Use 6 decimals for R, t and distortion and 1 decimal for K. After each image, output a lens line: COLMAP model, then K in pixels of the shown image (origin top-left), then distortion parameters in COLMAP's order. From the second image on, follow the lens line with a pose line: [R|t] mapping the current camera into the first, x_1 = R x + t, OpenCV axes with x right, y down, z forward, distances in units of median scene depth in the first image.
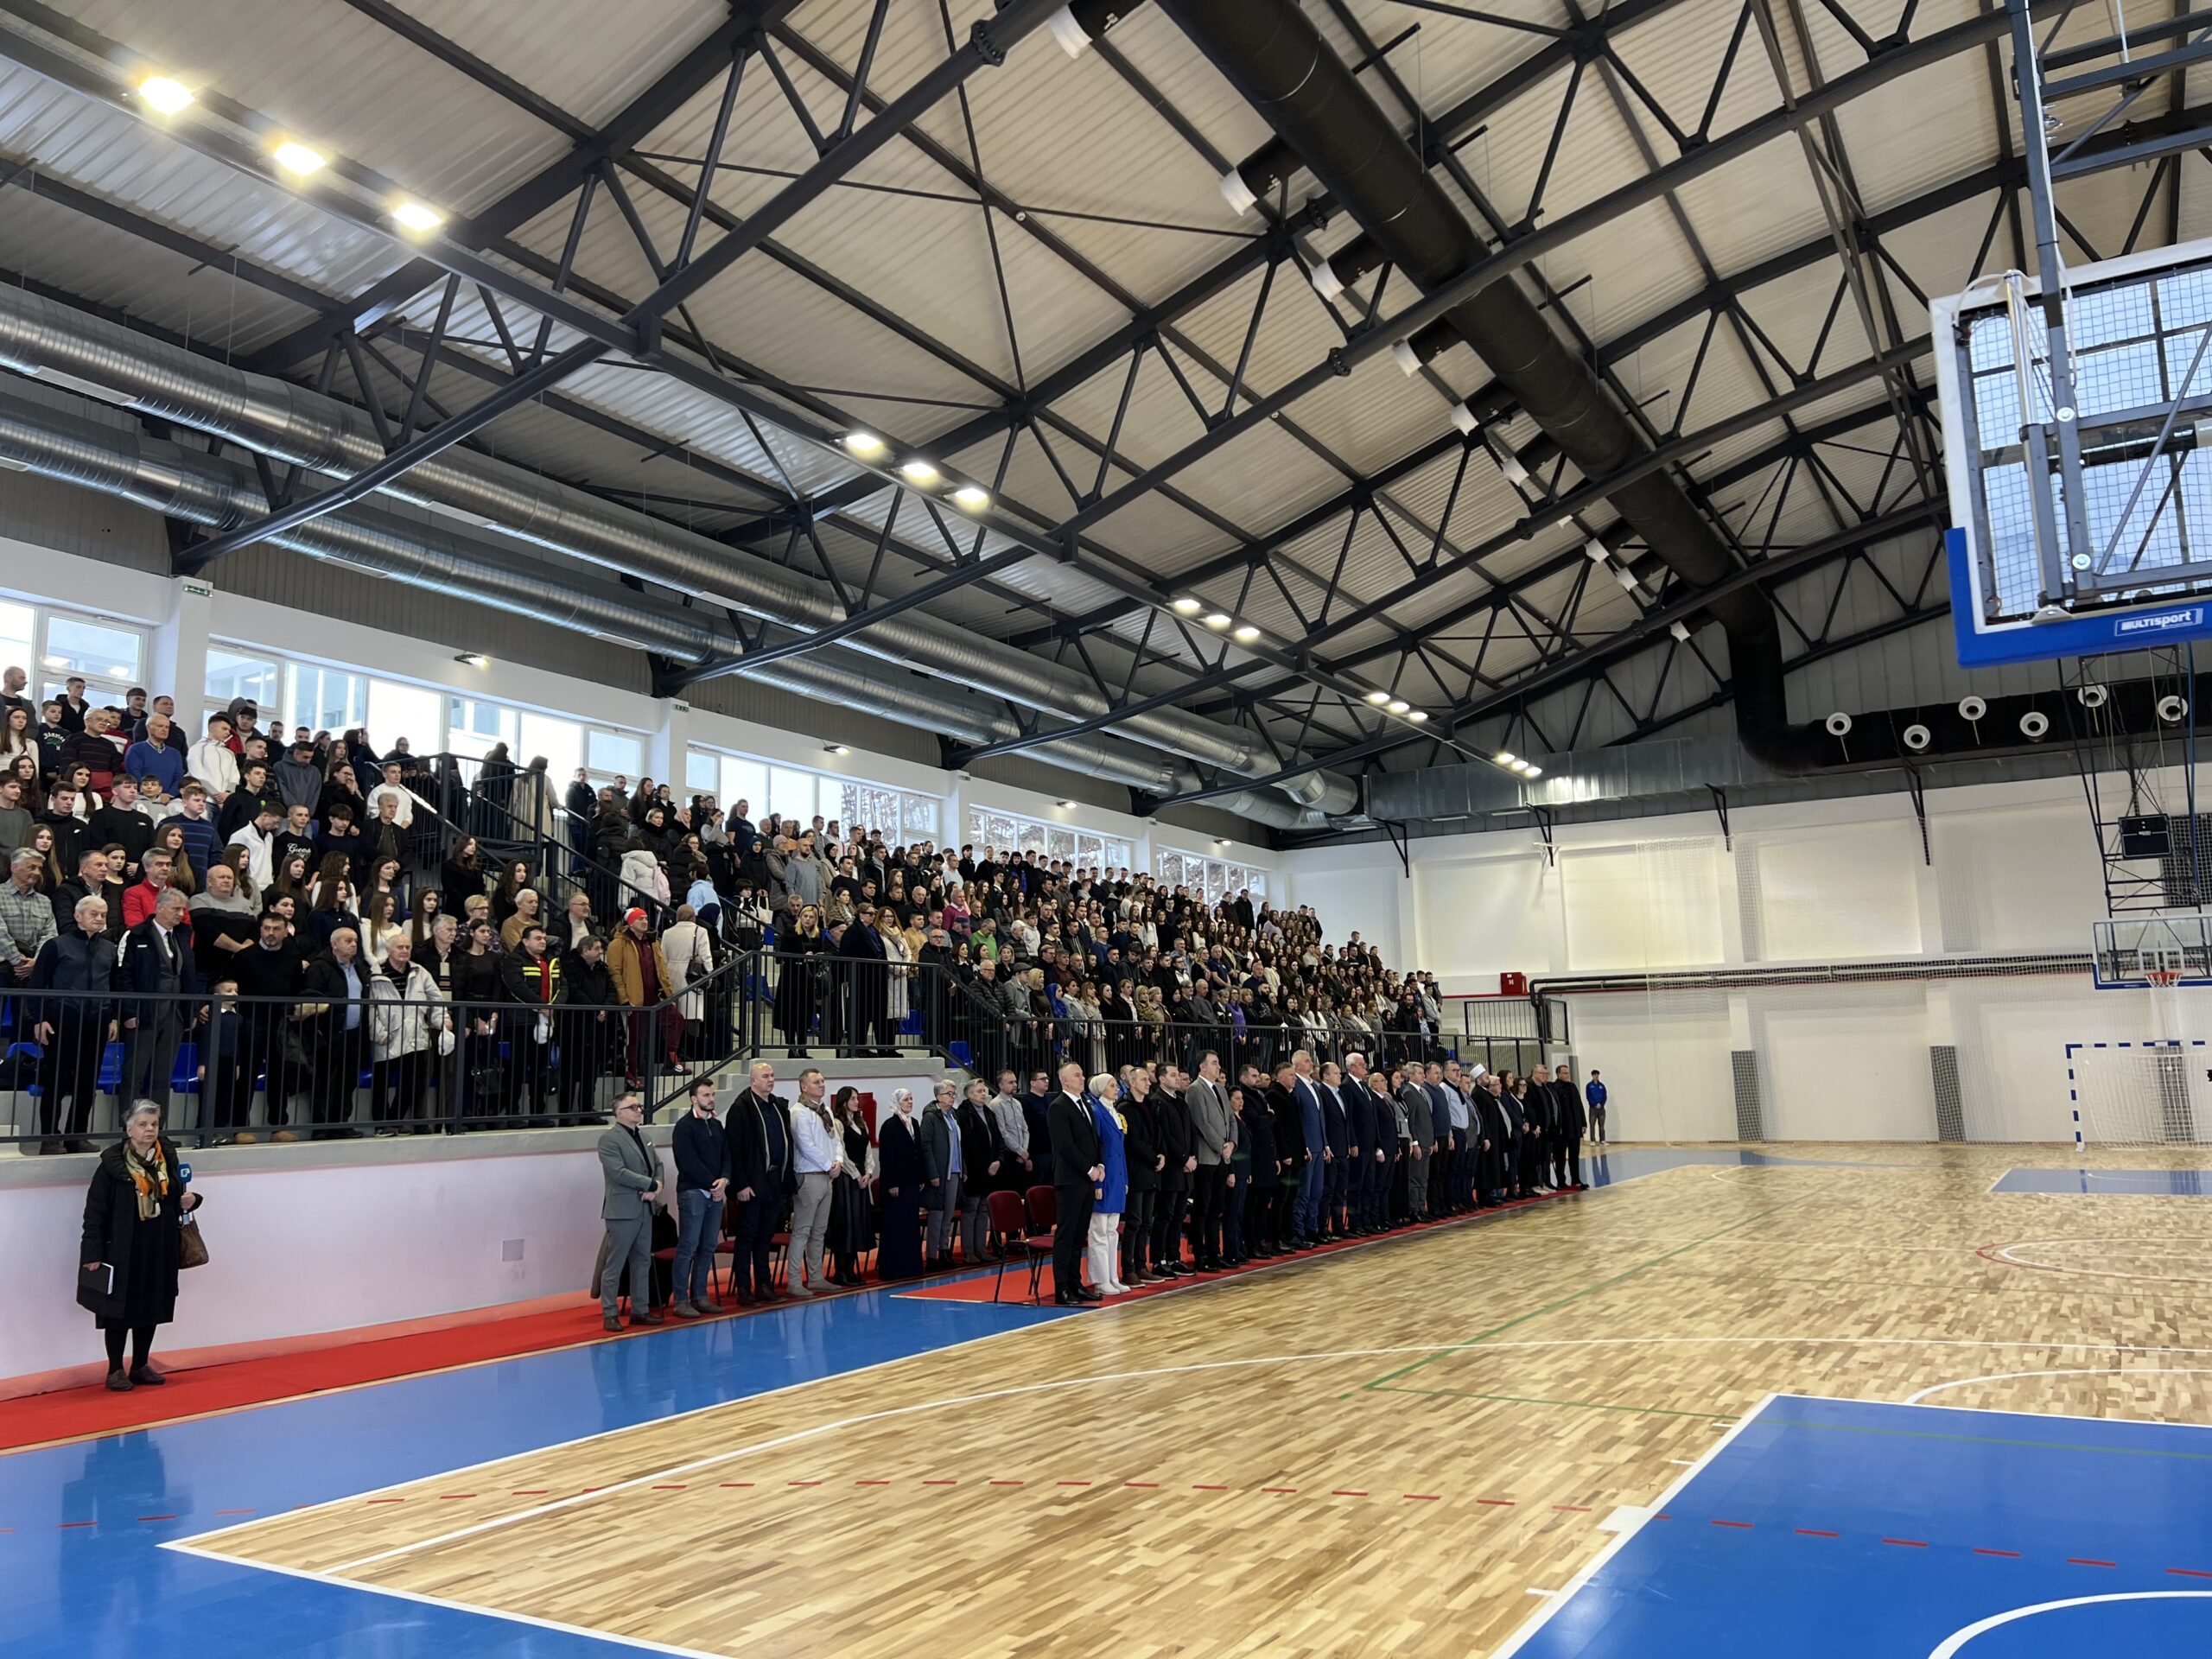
lens RADIAL K [[1629.2, 0, 1112.2], [0, 1629.2, 829.8], [0, 0, 1]] dist [0.046209, -0.049567]
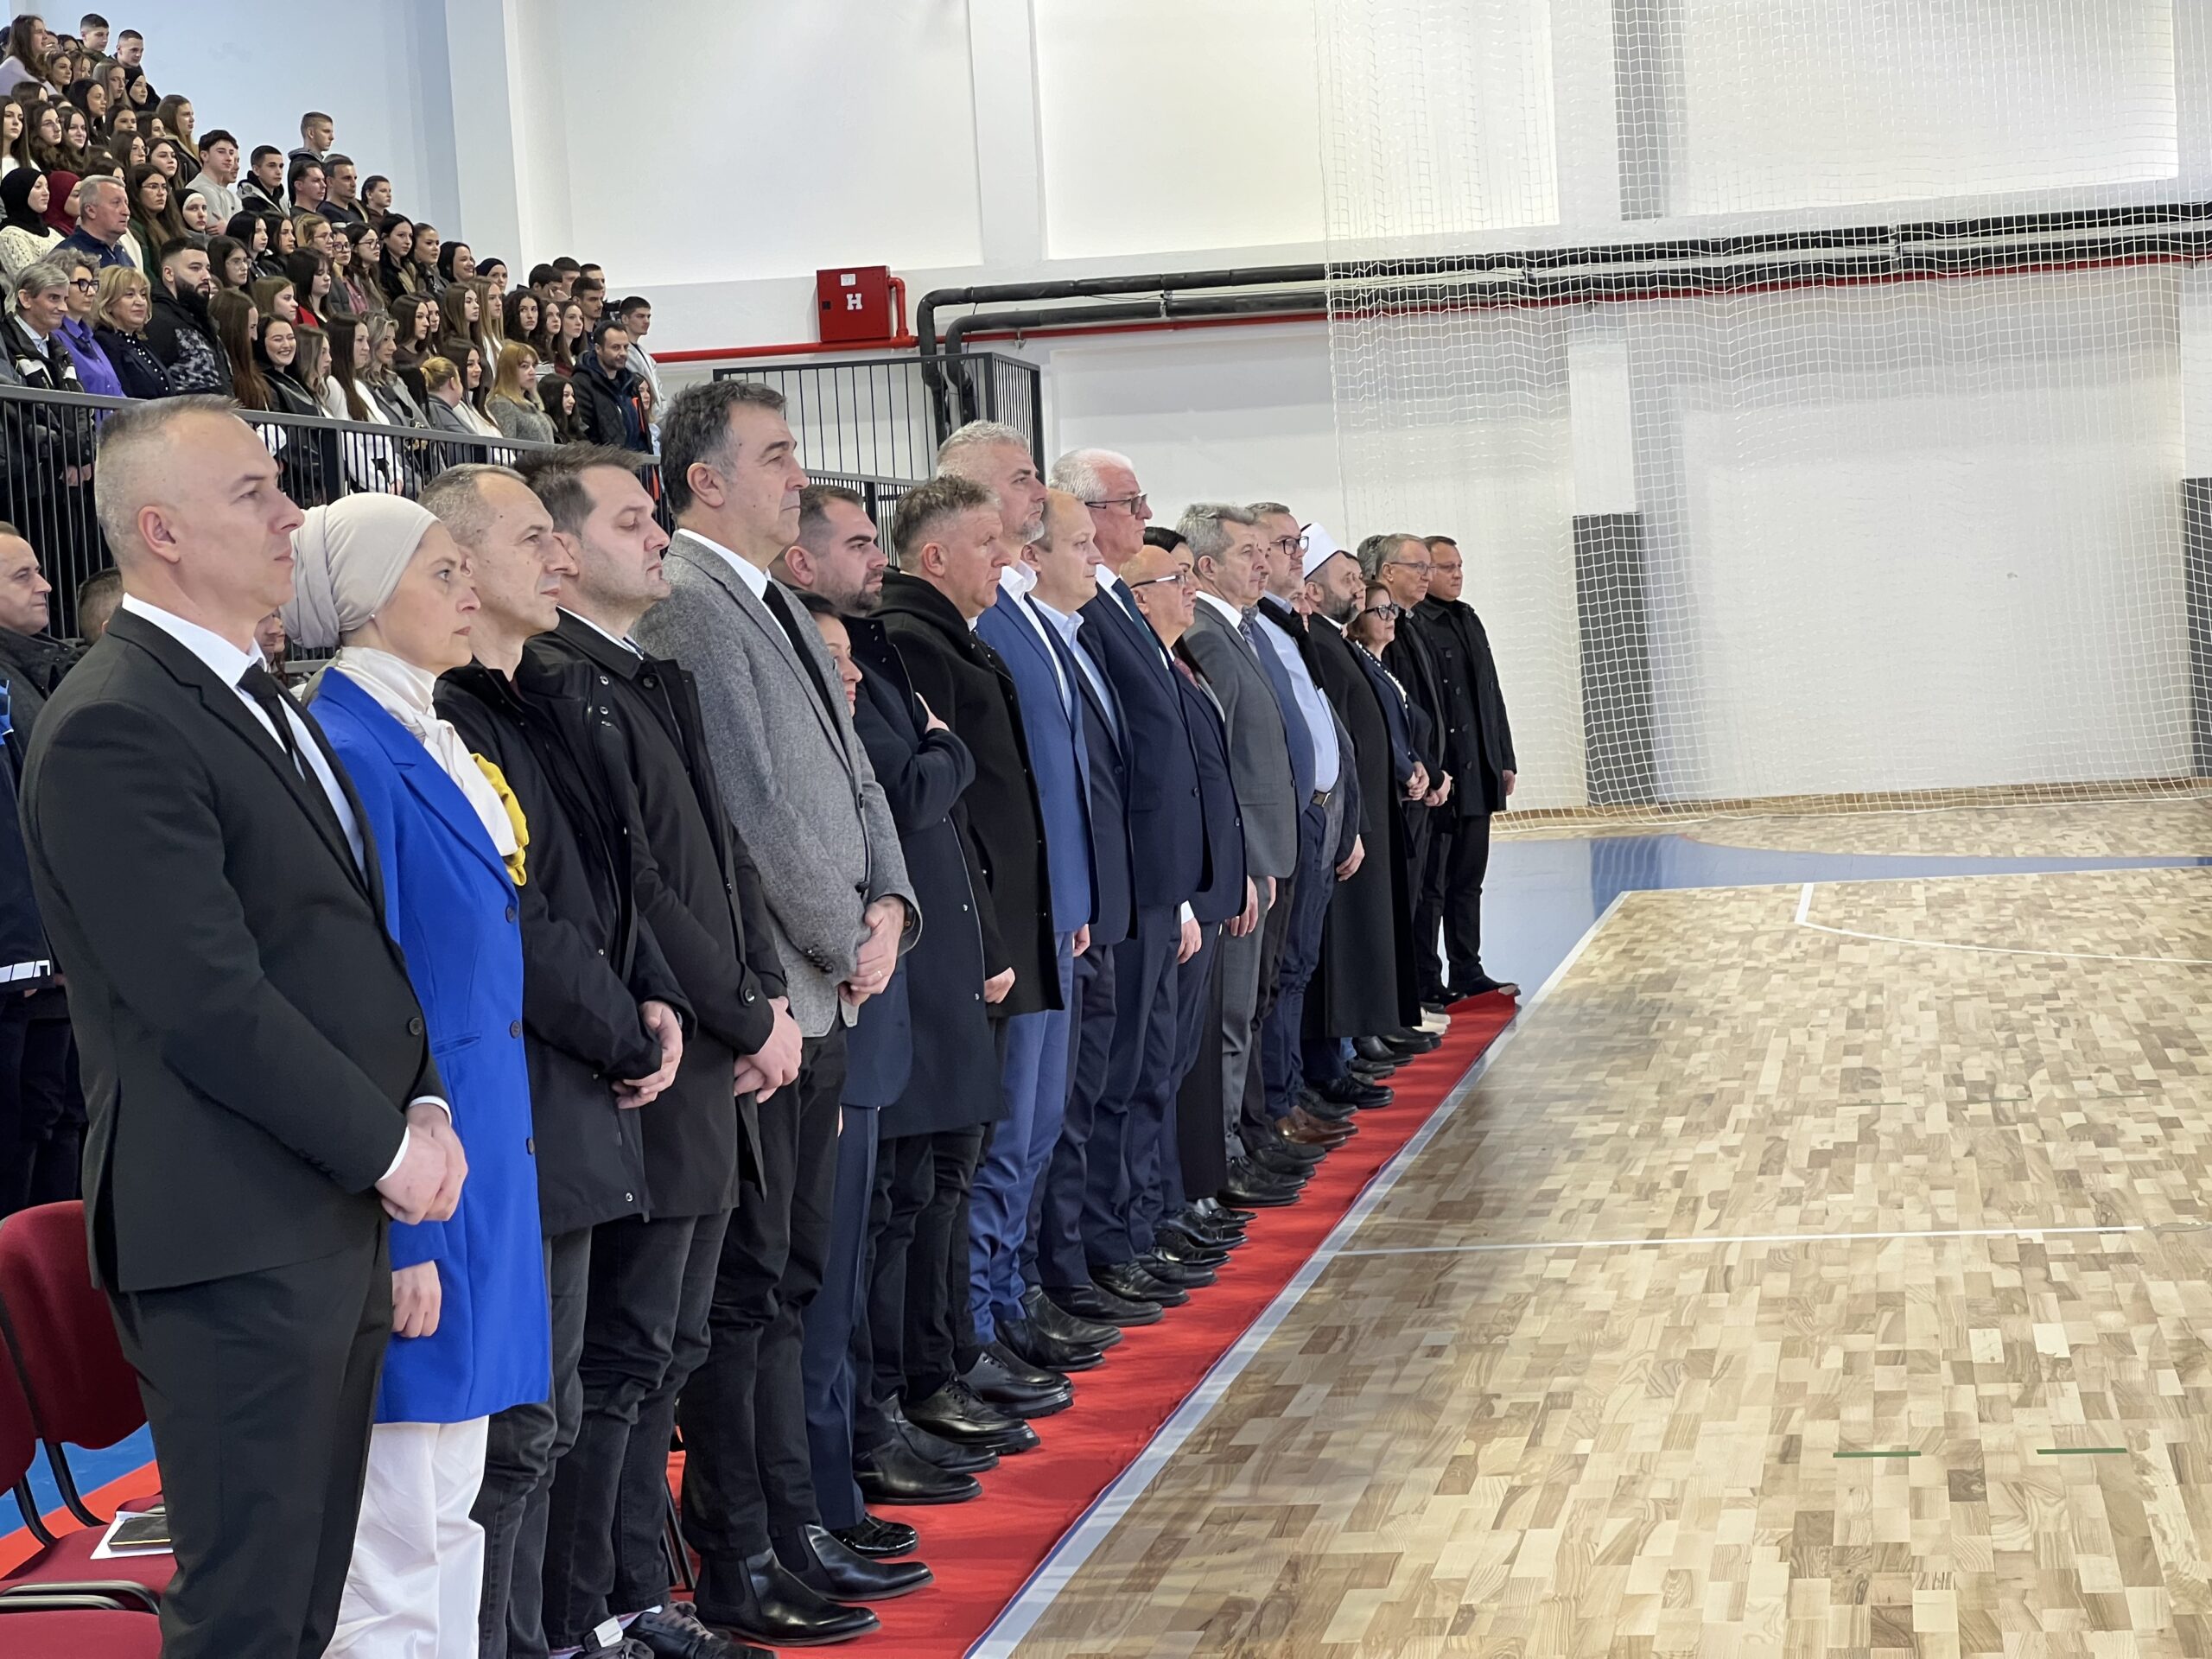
lens RADIAL K [[4859.4, 0, 1104.6], [0, 4859.4, 829.9], [0, 0, 1]] dist [0.205092, 0.000000]
pose [[0.929355, -0.043545, 0.366610, -0.060851], [-0.023466, 0.984044, 0.176370, 0.058702], [-0.368441, -0.172513, 0.913505, 0.332178]]
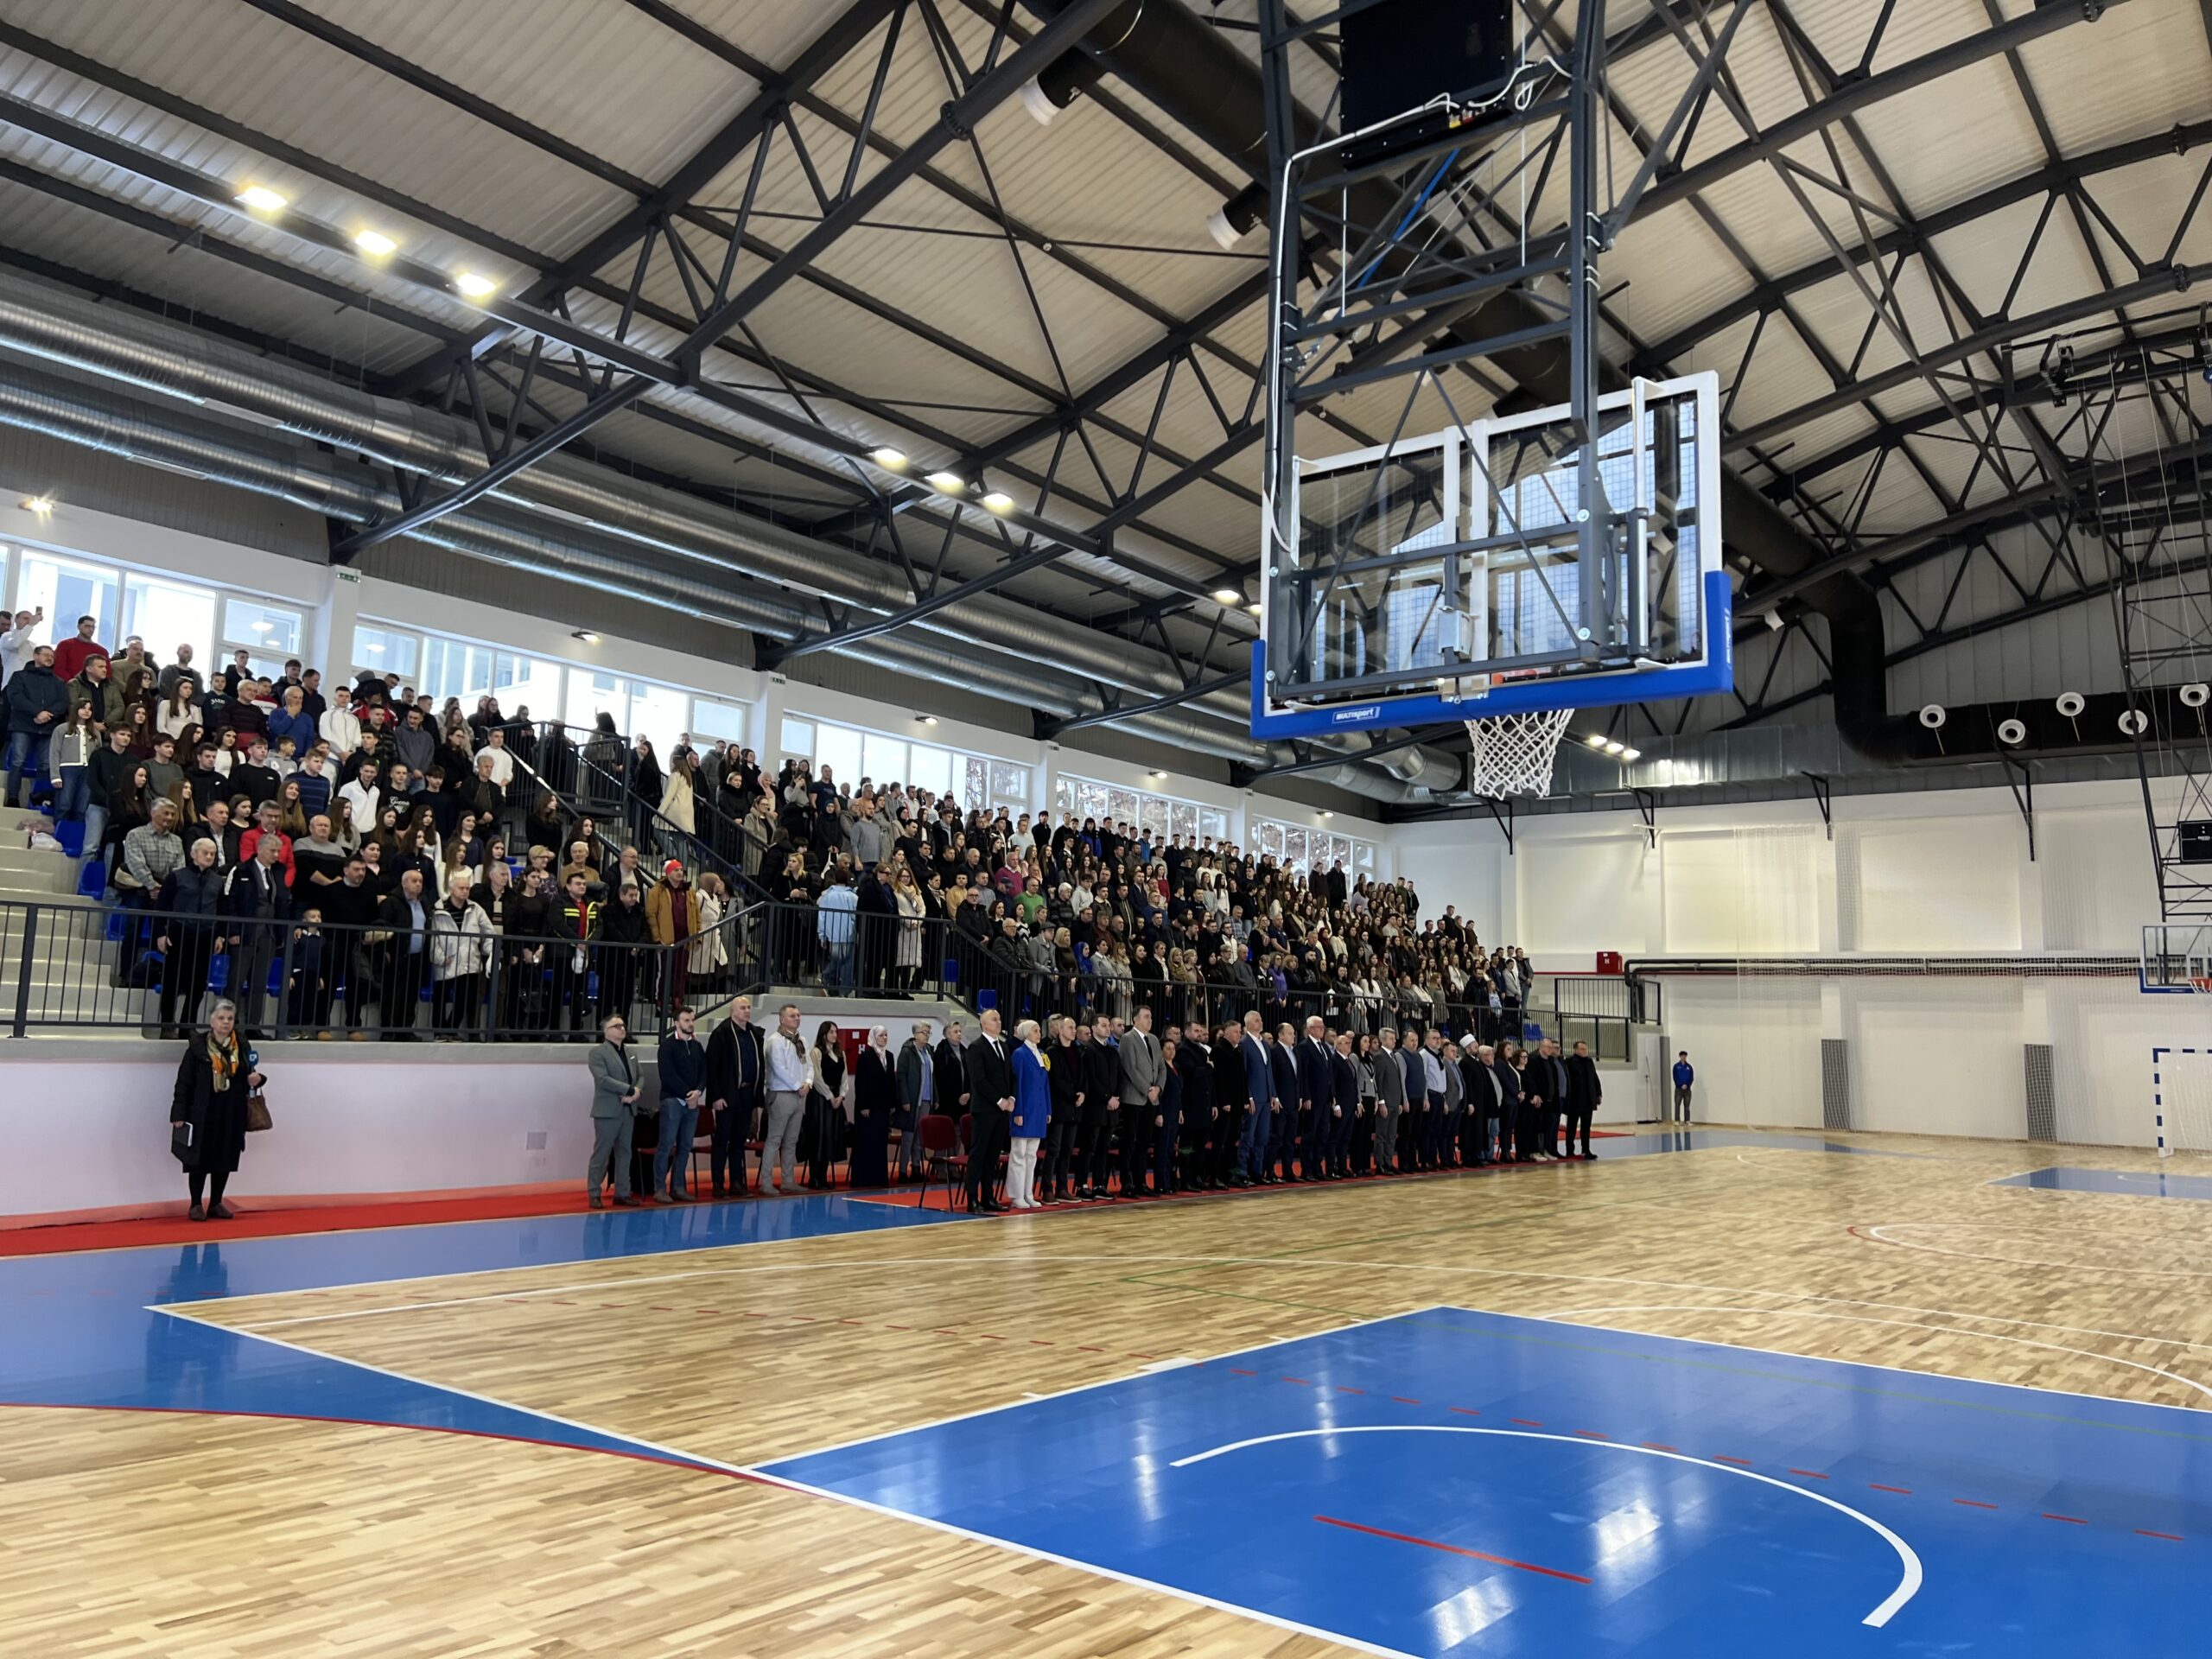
lens RADIAL K [[1629.2, 0, 1100.3], [0, 1629.2, 832.0], [0, 0, 1]] dist [0.046209, -0.049567]
pose [[0.990868, 0.034054, -0.130468, 0.113443], [-0.030596, 0.999128, 0.028420, -0.010881], [0.131322, -0.024168, 0.991045, -0.080795]]
